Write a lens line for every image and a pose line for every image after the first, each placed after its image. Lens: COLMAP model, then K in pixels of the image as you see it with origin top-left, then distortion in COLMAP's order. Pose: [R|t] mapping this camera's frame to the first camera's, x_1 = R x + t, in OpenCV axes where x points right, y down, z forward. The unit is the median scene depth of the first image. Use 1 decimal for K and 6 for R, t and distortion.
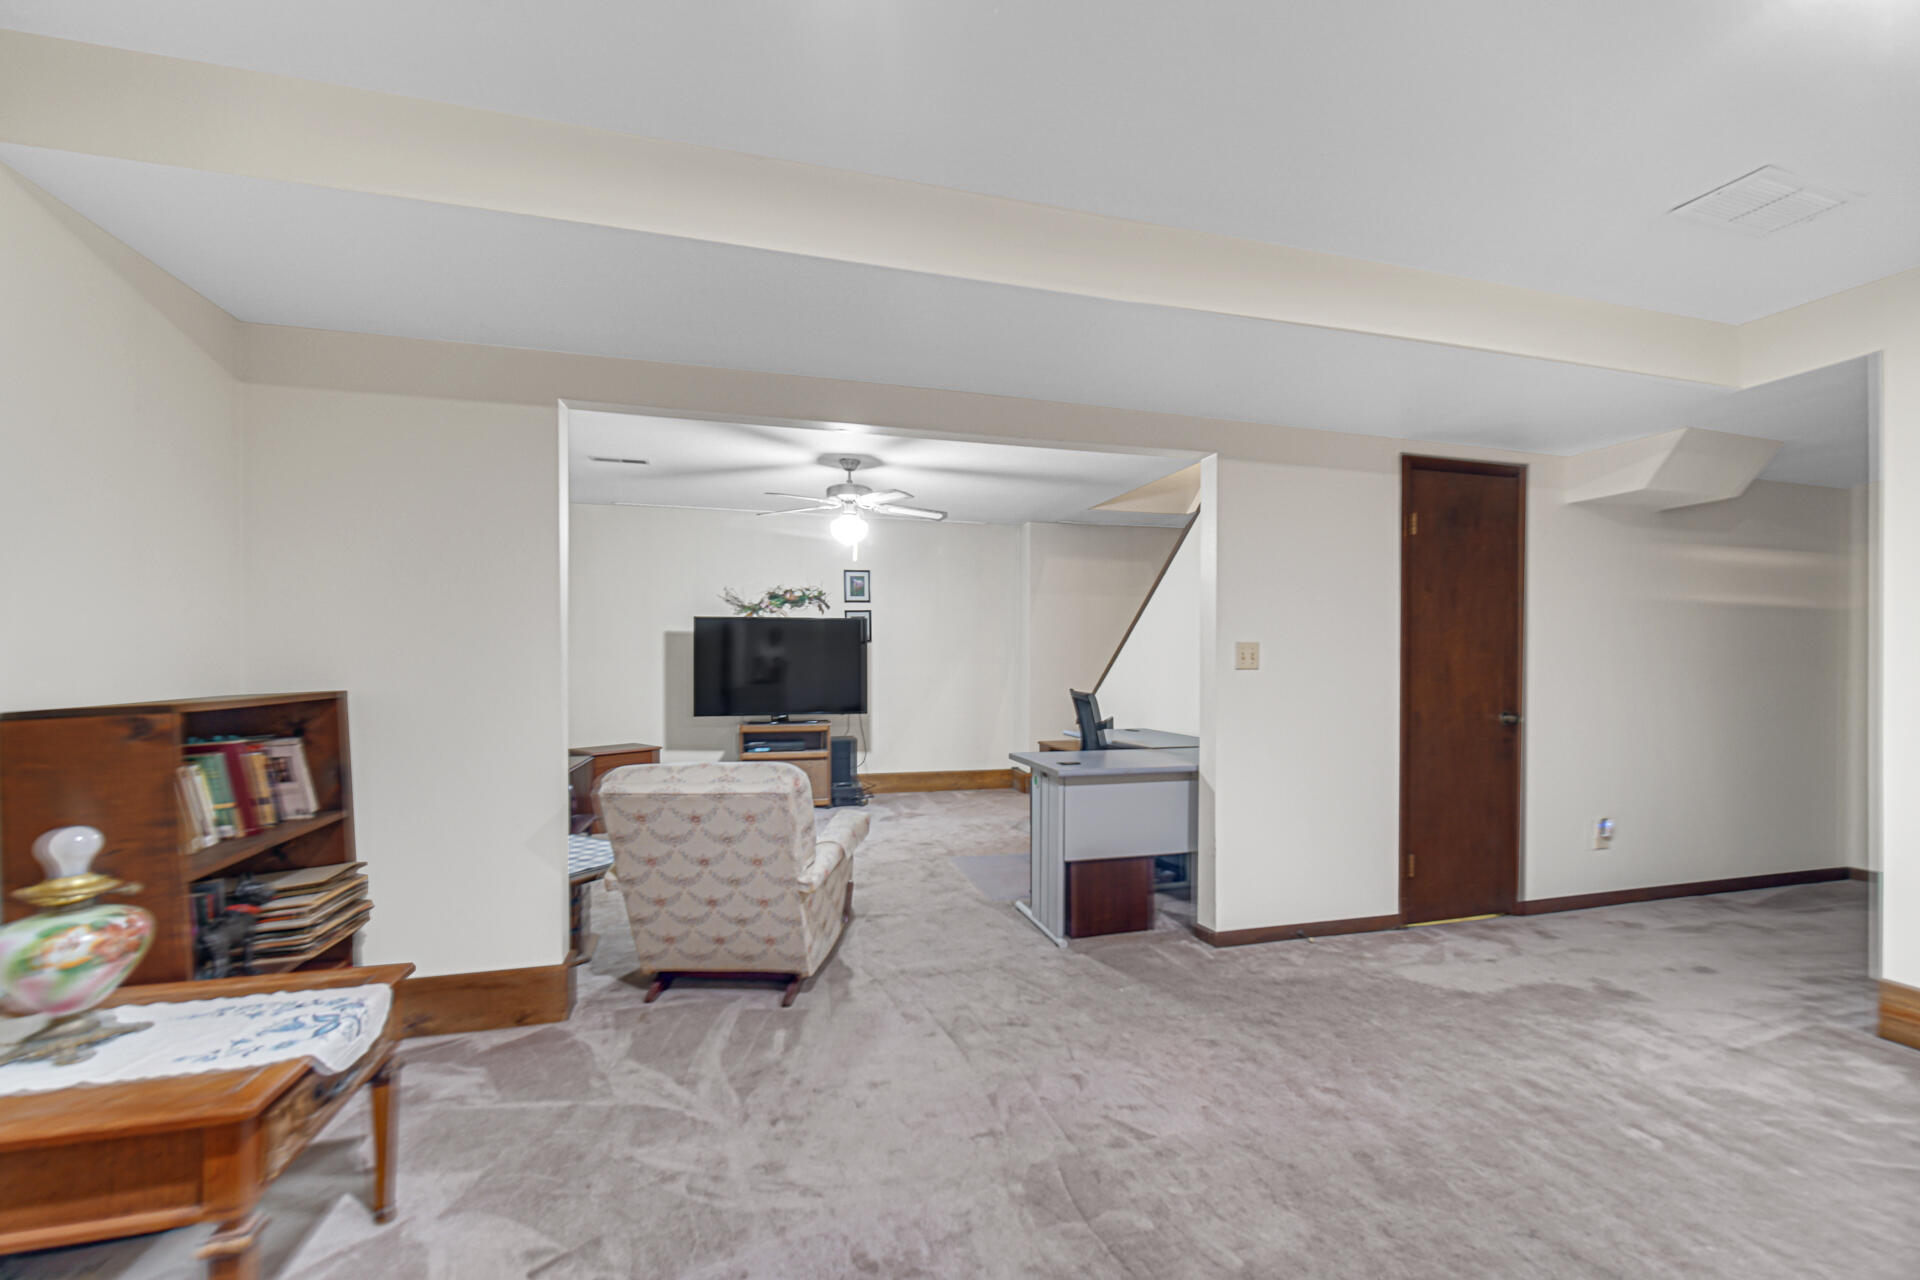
lens RADIAL K [[763.6, 0, 963.9], [0, 763.6, 655.7], [0, 0, 1]] dist [-0.001536, -0.000160]
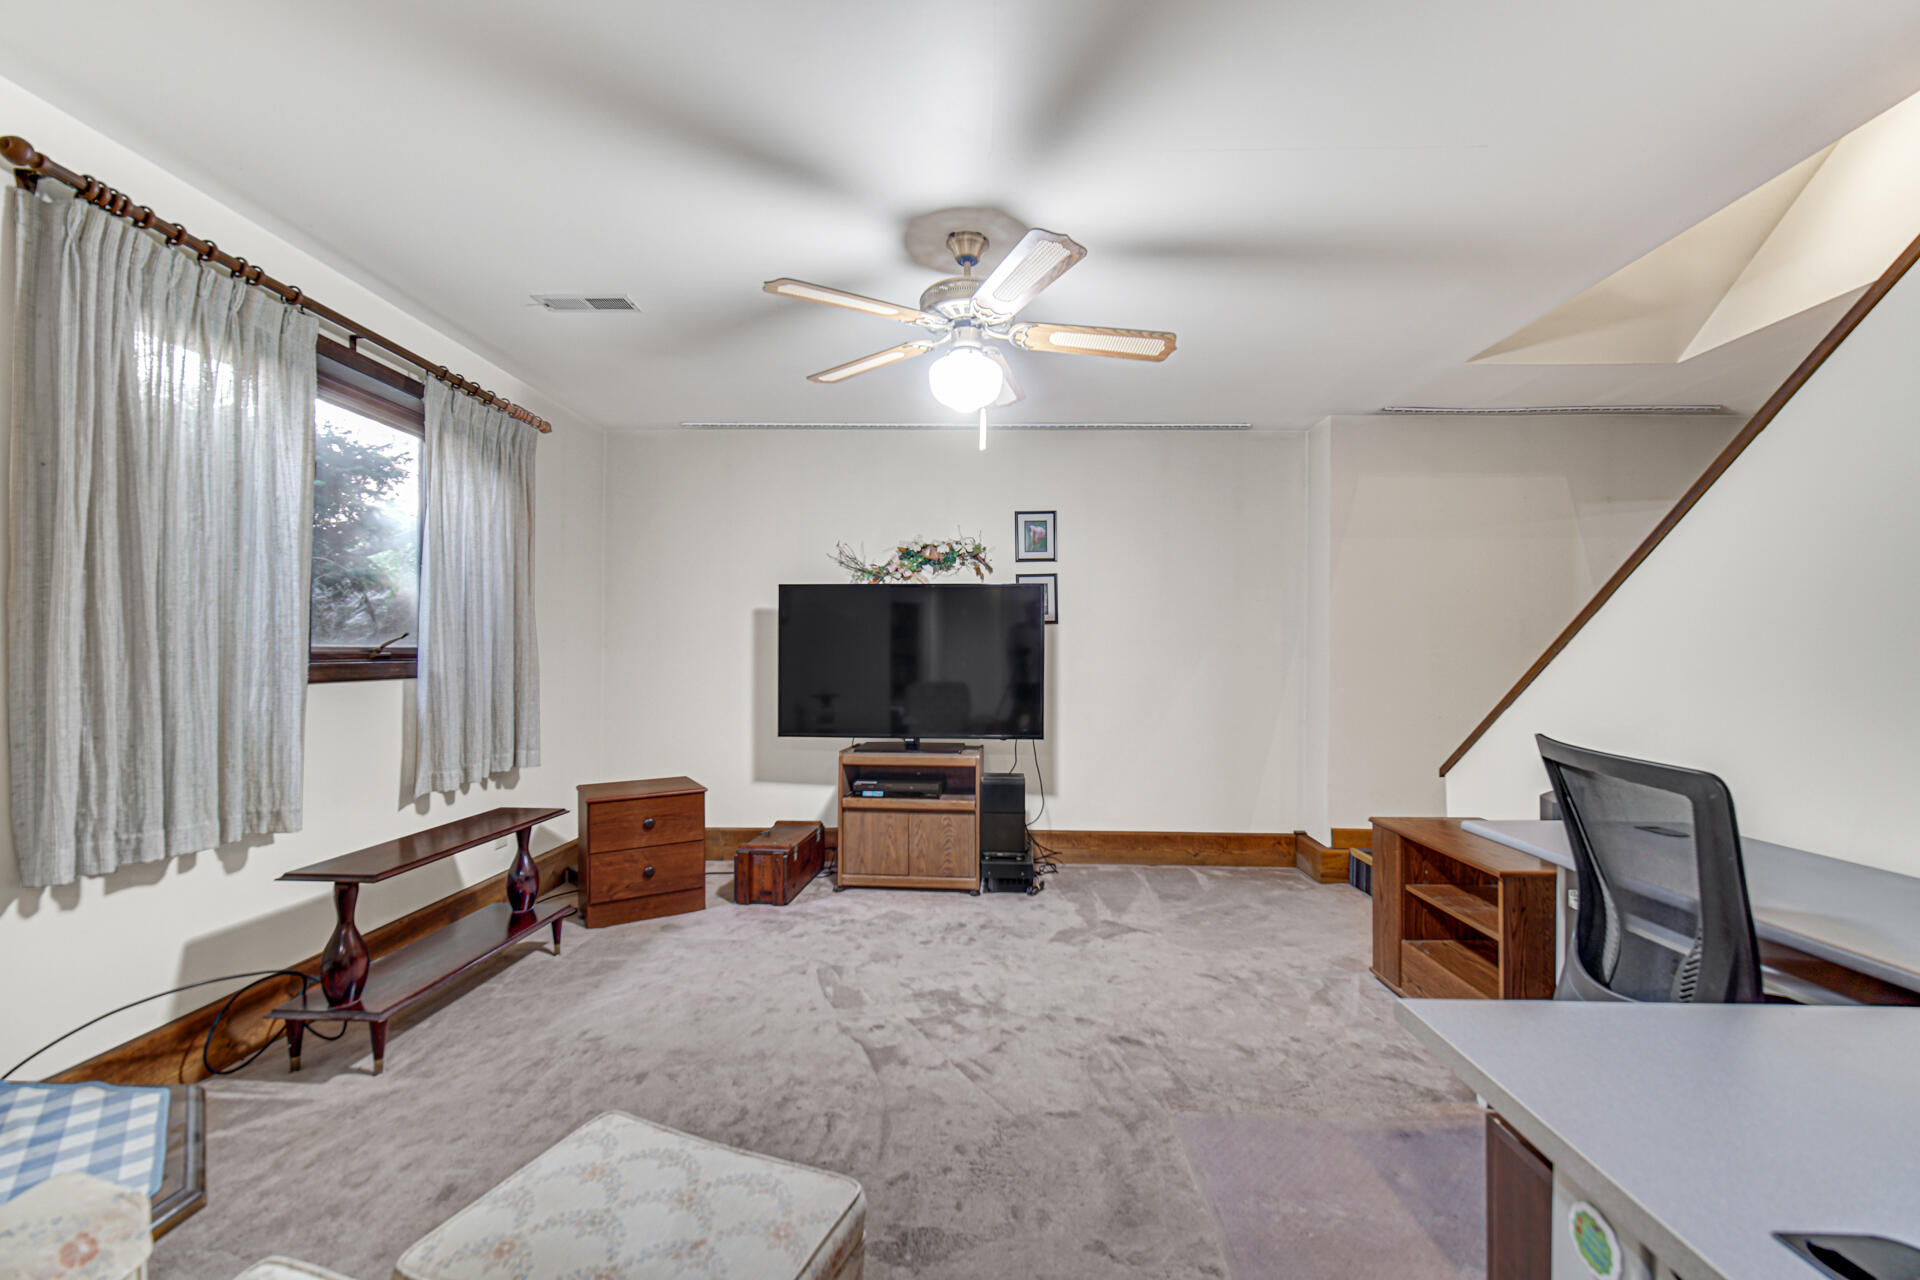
lens RADIAL K [[763.6, 0, 968.1], [0, 763.6, 654.2], [0, 0, 1]] dist [-0.001536, -0.000160]
pose [[0.954170, 0.000256, -0.299264, -0.001983], [0.001782, 0.999977, 0.006537, 0.004310], [0.299259, -0.006771, 0.954148, 0.389339]]
